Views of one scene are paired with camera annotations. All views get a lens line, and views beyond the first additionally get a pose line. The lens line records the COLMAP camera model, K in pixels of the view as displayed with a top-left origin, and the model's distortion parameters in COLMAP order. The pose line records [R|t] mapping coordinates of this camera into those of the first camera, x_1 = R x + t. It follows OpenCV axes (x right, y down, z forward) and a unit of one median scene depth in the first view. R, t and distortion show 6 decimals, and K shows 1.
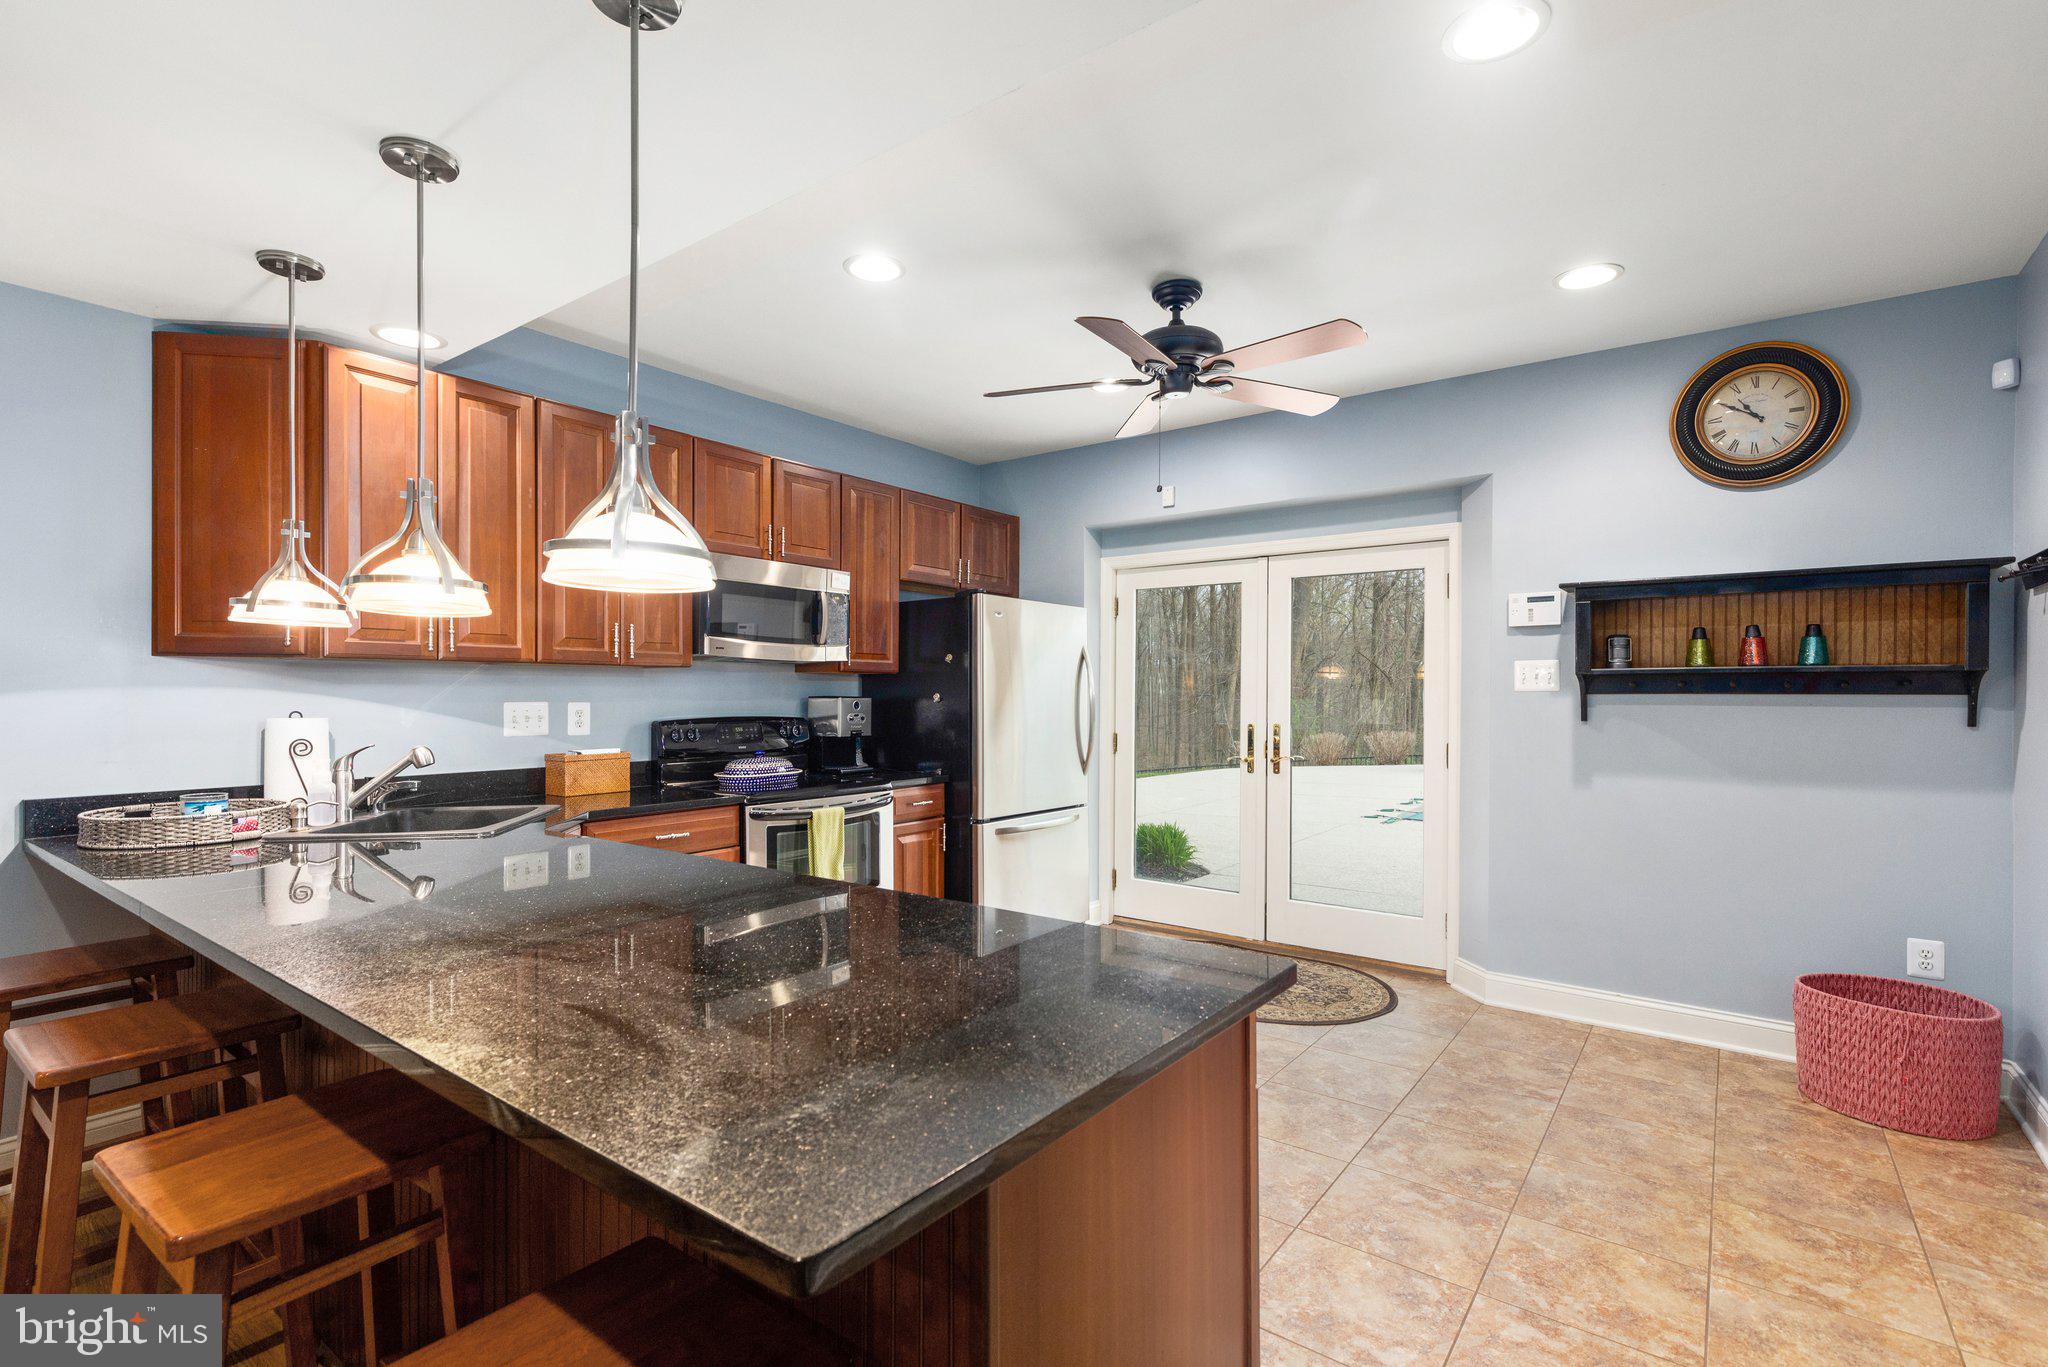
lens RADIAL K [[941.3, 0, 1028.1], [0, 941.3, 694.4], [0, 0, 1]] dist [0.004700, -0.001022]
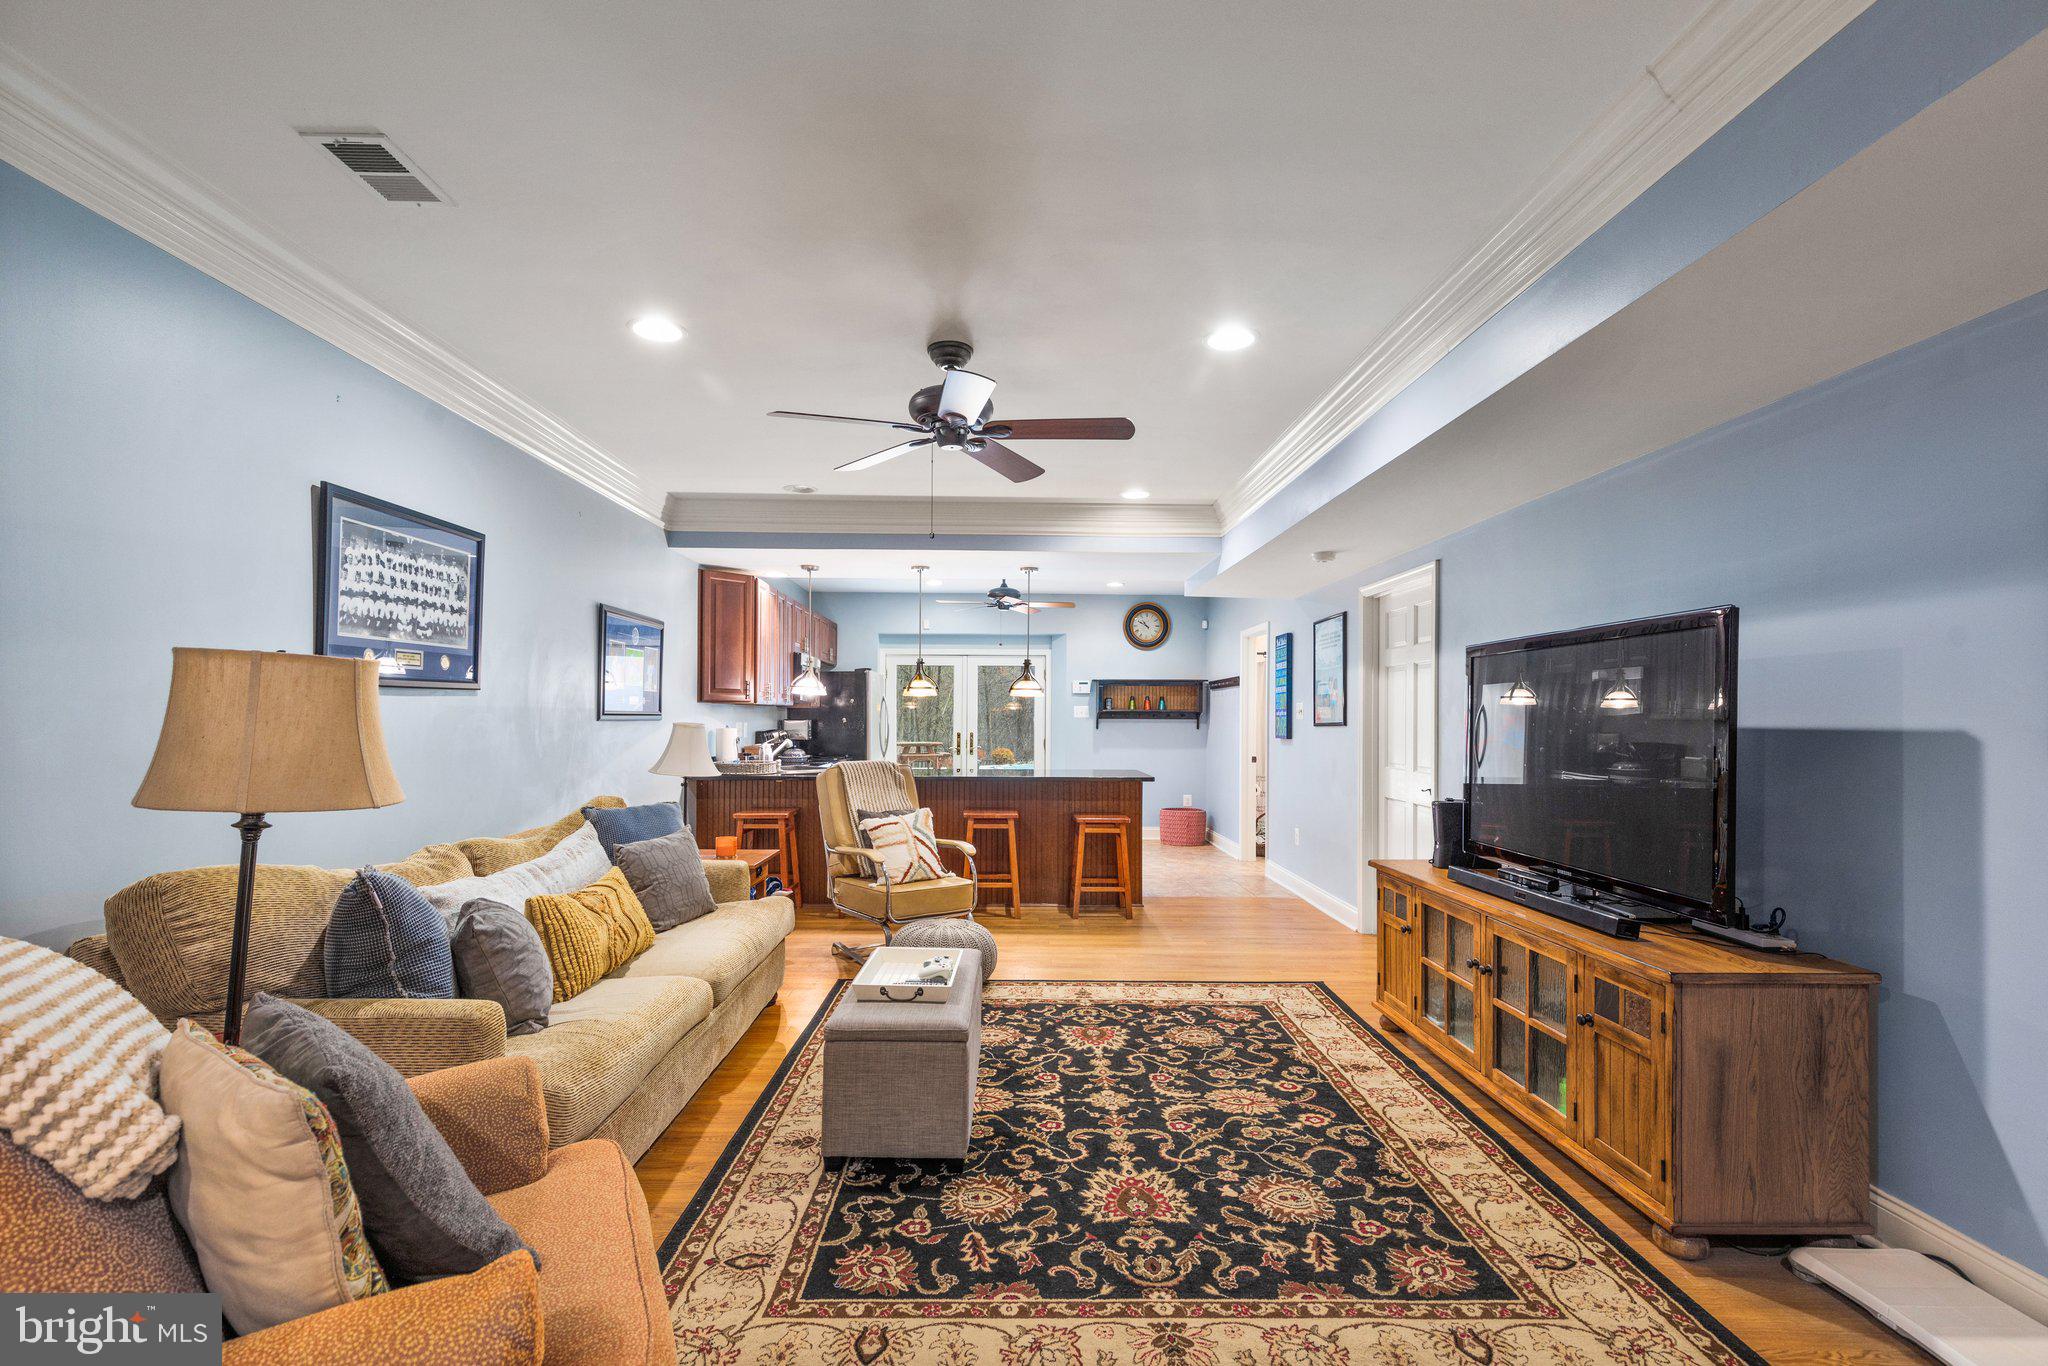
lens RADIAL K [[941.3, 0, 1020.8], [0, 941.3, 696.2], [0, 0, 1]] dist [0.004700, -0.001022]
pose [[0.787614, 0.017488, 0.615921, -1.353543], [-0.000835, 0.999627, -0.027314, 0.008971], [-0.616169, 0.020999, 0.787334, -1.080673]]
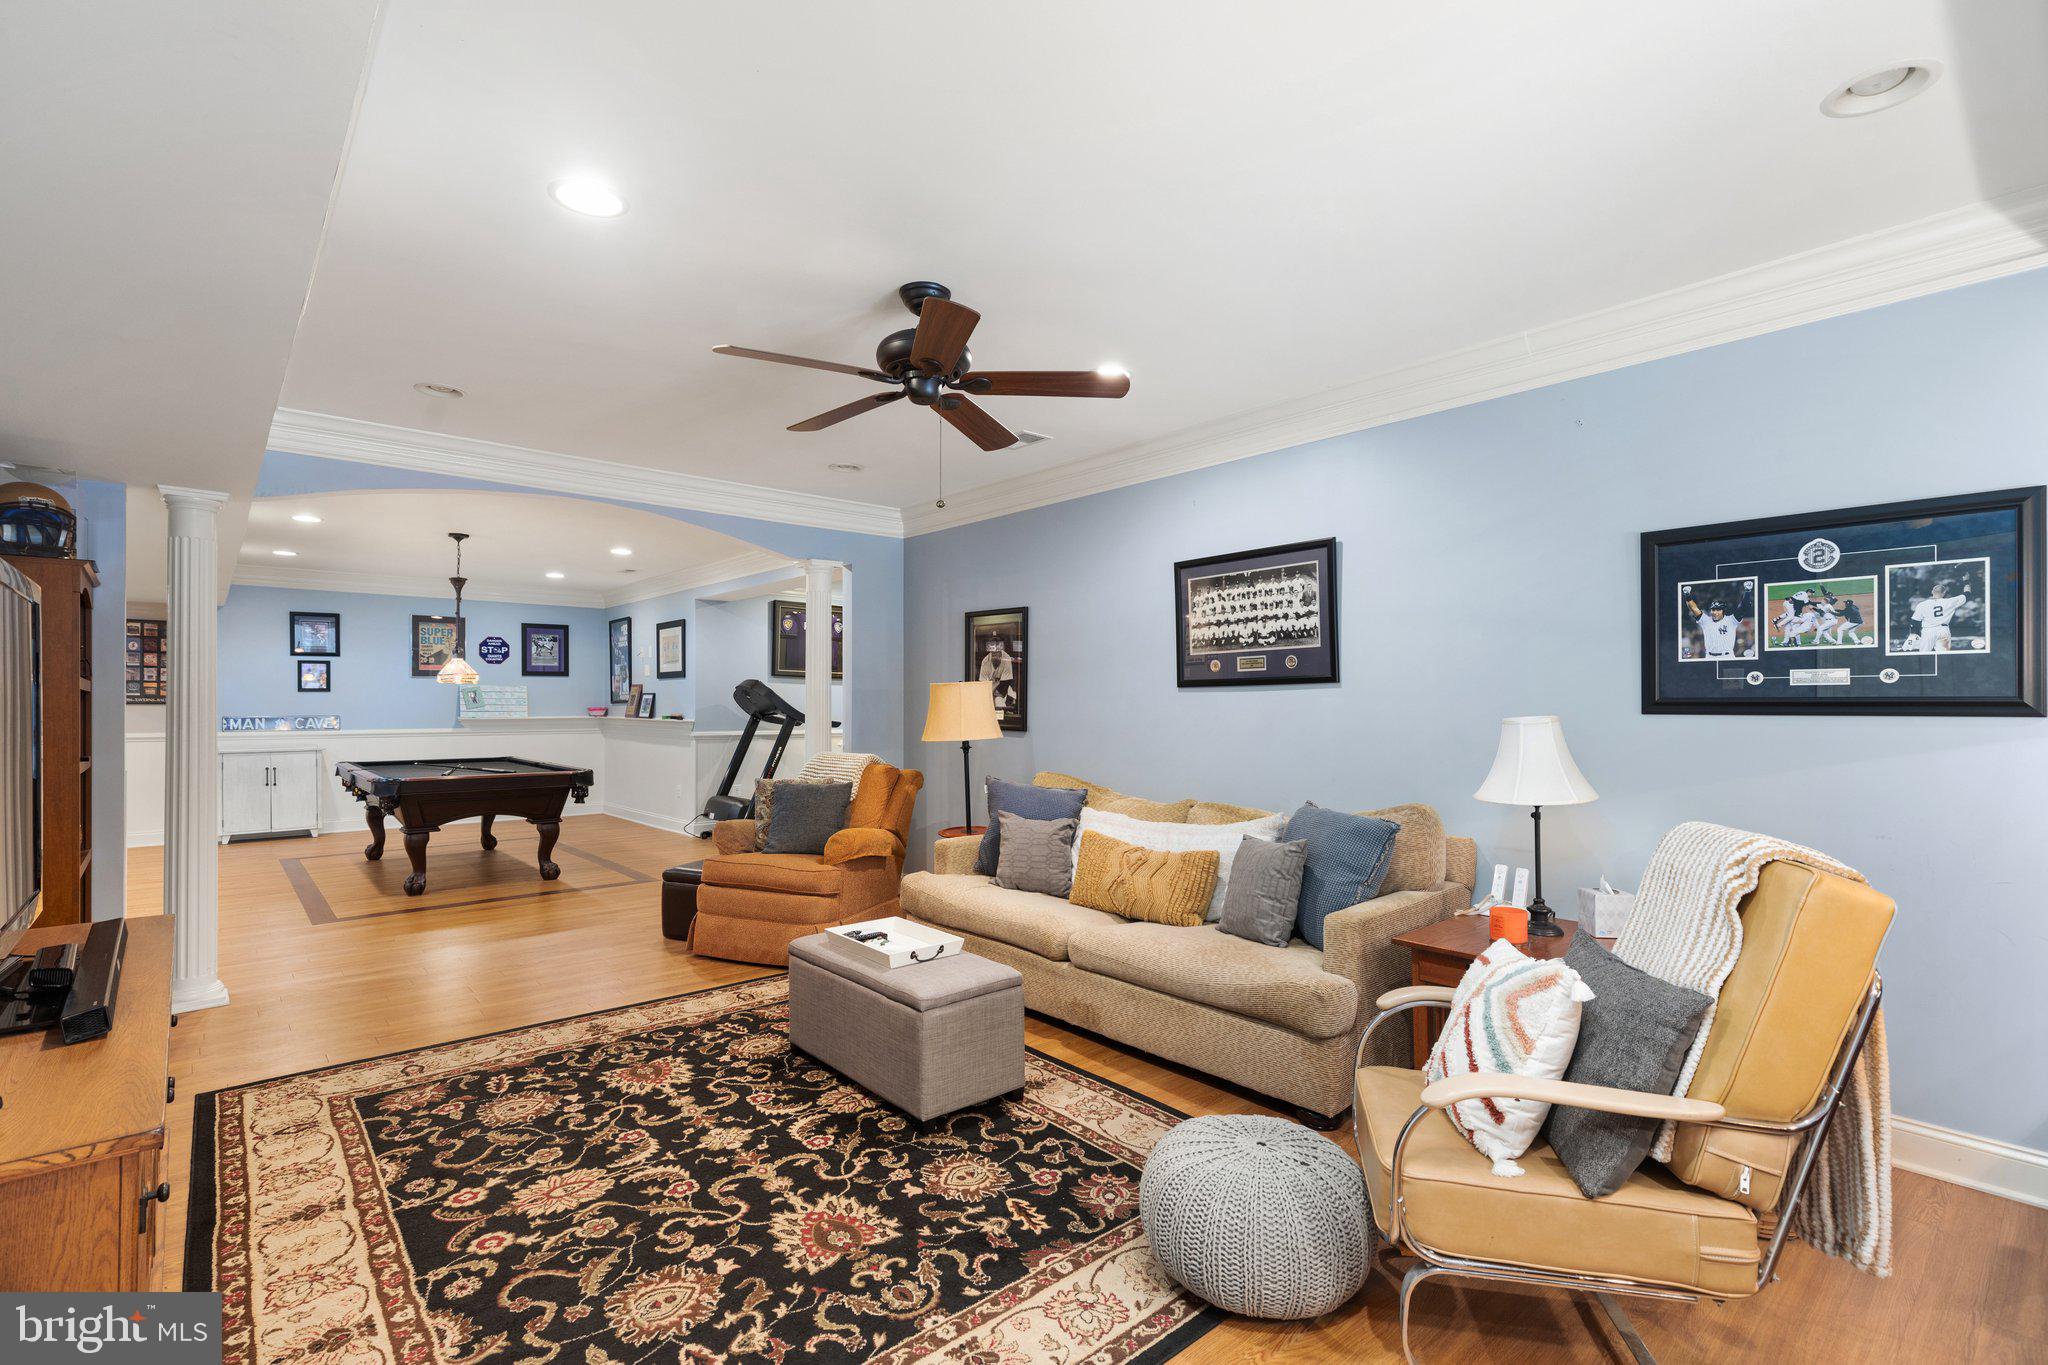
lens RADIAL K [[941.3, 0, 1023.8], [0, 941.3, 691.9], [0, 0, 1]] dist [0.004700, -0.001022]
pose [[-0.206534, -0.013964, -0.978340, 2.642216], [-0.006421, 0.999896, -0.012916, -0.011468], [0.978418, 0.003614, -0.206602, 2.076289]]
